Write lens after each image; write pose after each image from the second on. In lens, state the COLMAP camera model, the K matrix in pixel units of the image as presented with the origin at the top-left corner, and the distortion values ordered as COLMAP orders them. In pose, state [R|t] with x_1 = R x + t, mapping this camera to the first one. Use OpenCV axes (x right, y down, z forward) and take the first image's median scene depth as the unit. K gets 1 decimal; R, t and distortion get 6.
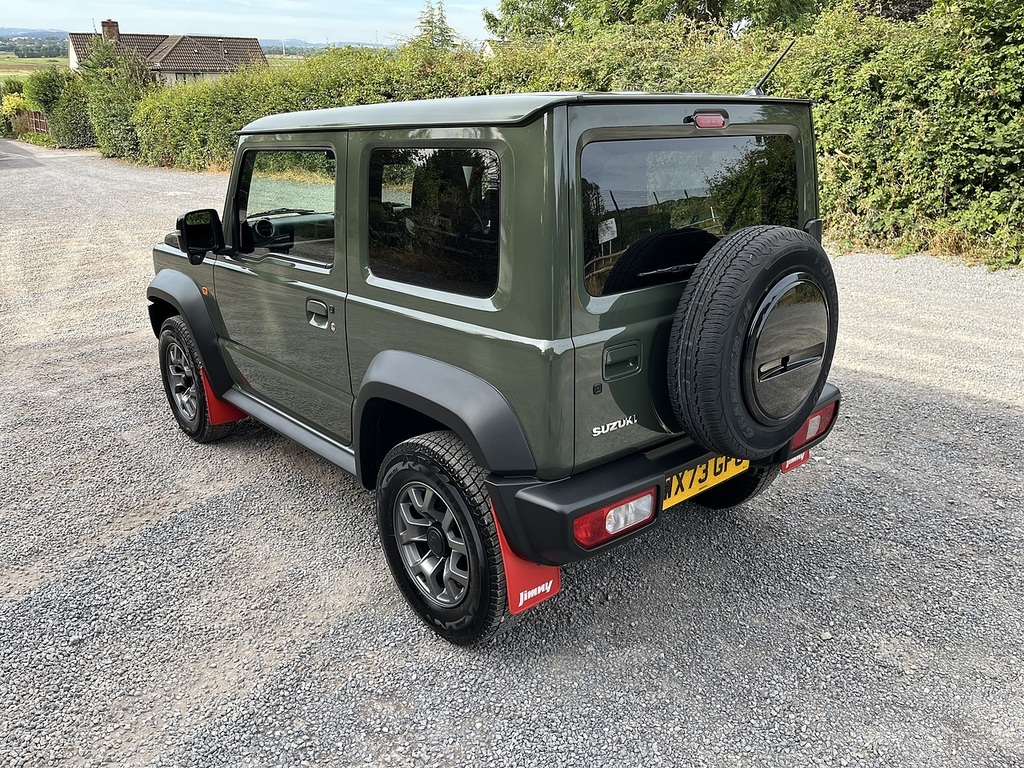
lens RADIAL K [[777.8, 0, 512.0], [0, 777.8, 384.0], [0, 0, 1]] dist [0.074909, -0.113943]
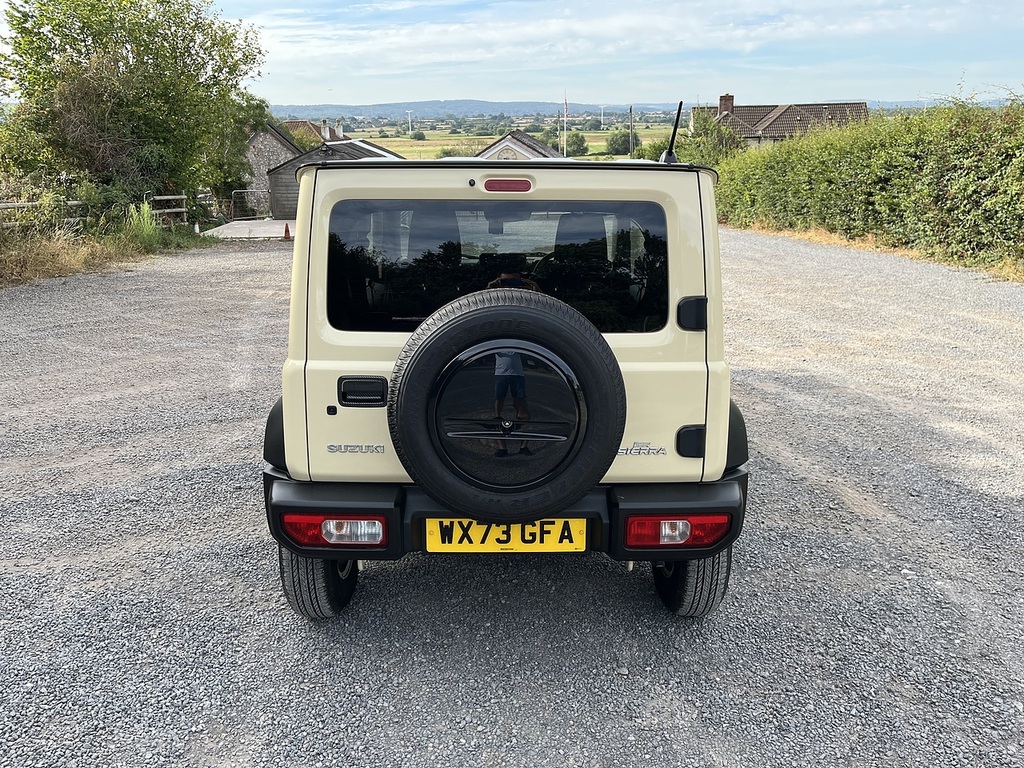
lens RADIAL K [[779.1, 0, 510.4], [0, 779.1, 374.7], [0, 0, 1]] dist [0.054848, -0.080973]
pose [[0.745249, 0.166193, -0.645743, 0.273949], [-0.219280, 0.975660, -0.001968, -0.008212], [0.629699, 0.143065, 0.763552, 0.019941]]
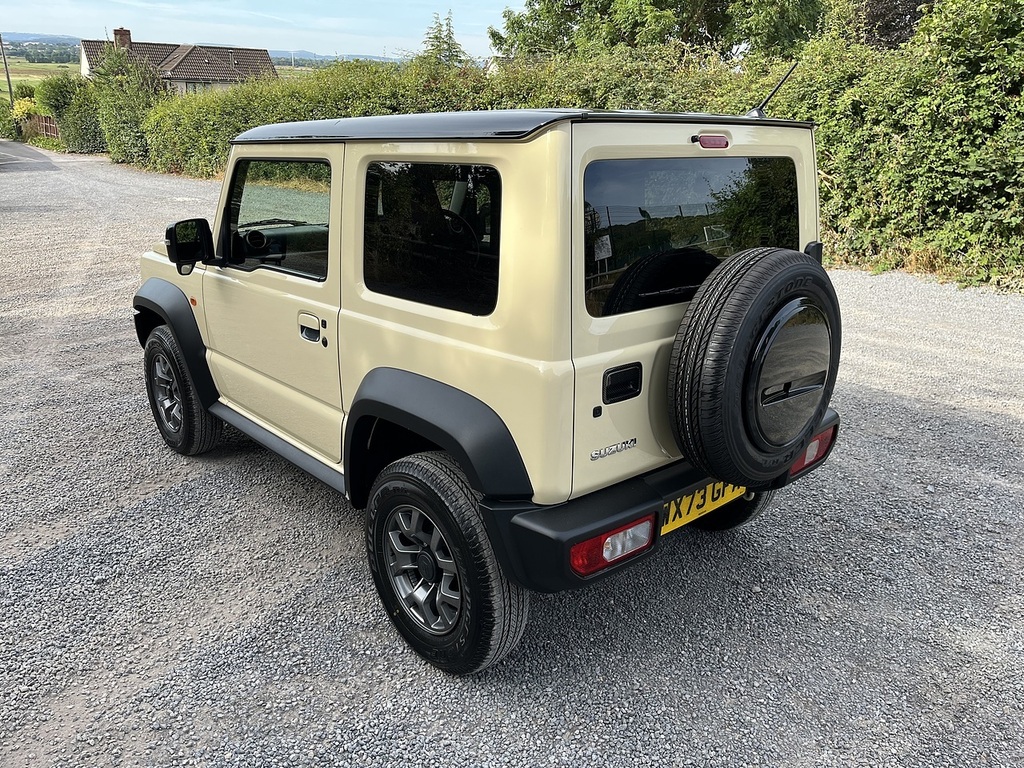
lens RADIAL K [[777.8, 0, 512.0], [0, 777.8, 384.0], [0, 0, 1]] dist [0.074909, -0.113943]
pose [[0.999753, 0.022232, -0.000198, 0.011357], [-0.022232, 0.999601, -0.017419, 0.014779], [-0.000189, 0.017419, 0.999848, -0.044626]]
